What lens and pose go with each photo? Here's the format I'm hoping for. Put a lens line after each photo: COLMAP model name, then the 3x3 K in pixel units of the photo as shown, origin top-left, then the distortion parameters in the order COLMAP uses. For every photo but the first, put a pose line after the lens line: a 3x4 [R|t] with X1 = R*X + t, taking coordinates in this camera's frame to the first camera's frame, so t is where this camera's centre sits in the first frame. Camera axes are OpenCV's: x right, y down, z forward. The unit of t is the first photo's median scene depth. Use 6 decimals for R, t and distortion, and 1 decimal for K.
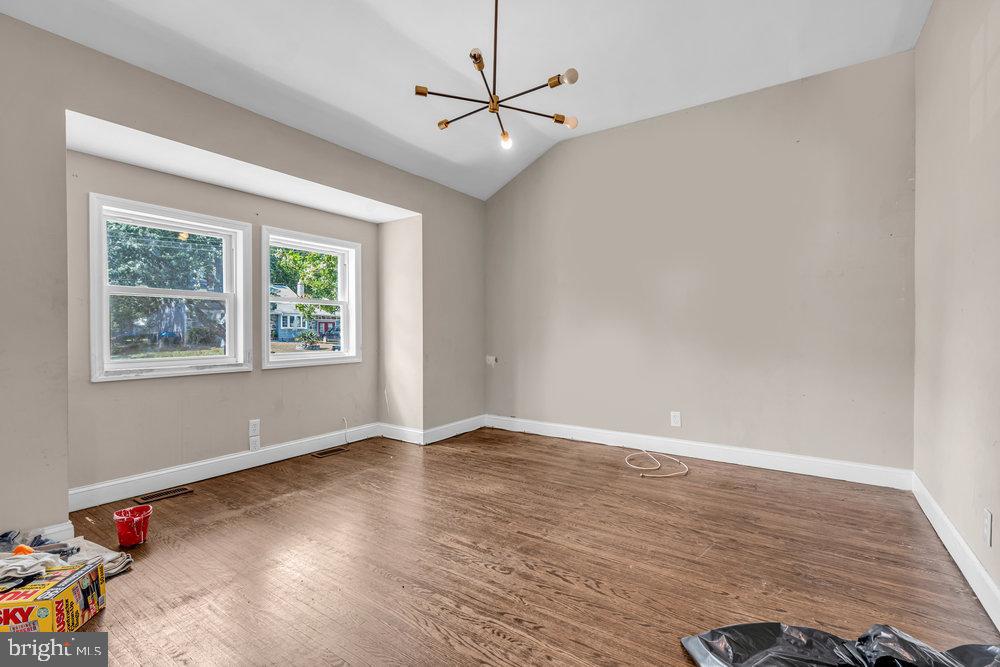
lens RADIAL K [[450.9, 0, 502.3], [0, 450.9, 330.9], [0, 0, 1]] dist [-0.004223, 0.000473]
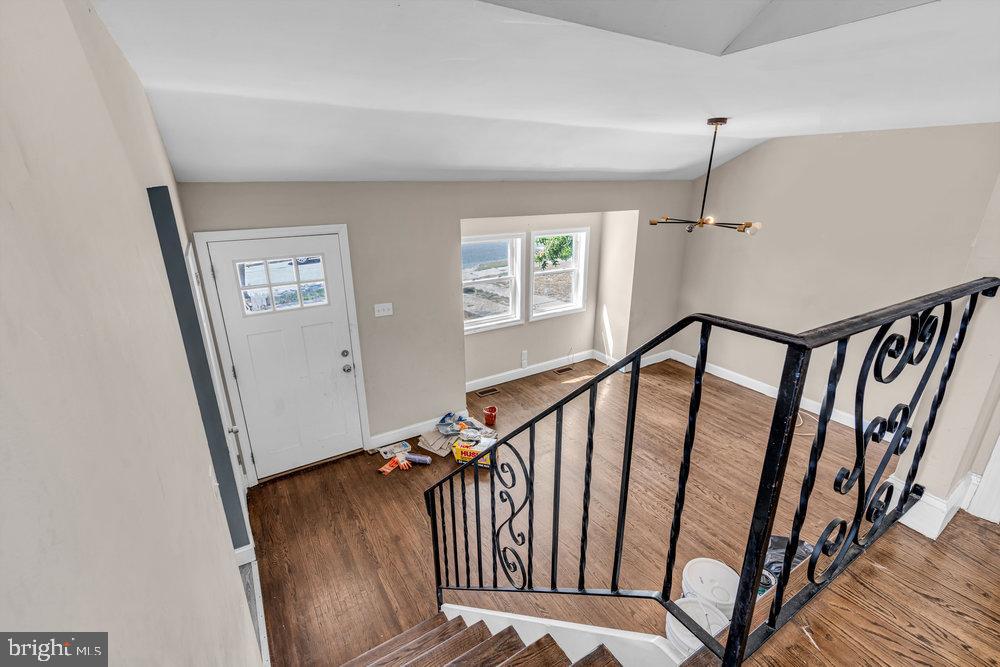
lens RADIAL K [[450.9, 0, 502.4], [0, 450.9, 336.7], [0, 0, 1]] dist [-0.004223, 0.000473]
pose [[0.919635, 0.131142, -0.370234, -0.014499], [-0.001438, 0.943732, 0.330709, -0.415578], [0.392772, -0.303599, 0.868077, -0.479658]]
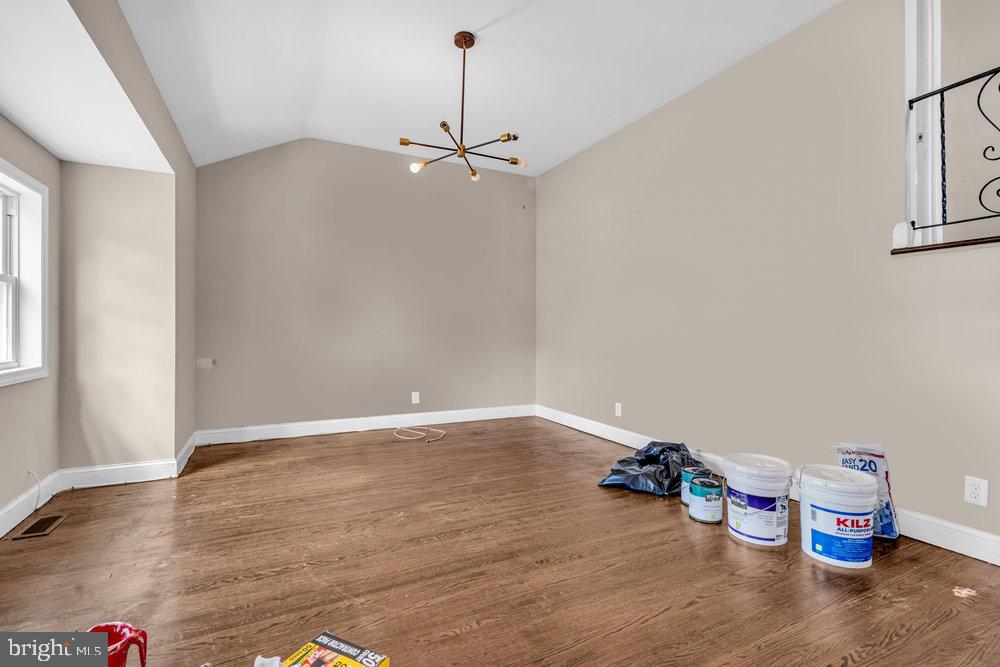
lens RADIAL K [[450.9, 0, 506.6], [0, 450.9, 332.1], [0, 0, 1]] dist [-0.004223, 0.000473]
pose [[0.479503, -0.002259, 0.877537, -0.706800], [-0.007661, 0.999948, 0.006760, -0.003286], [-0.877507, -0.009964, 0.479461, 0.176563]]
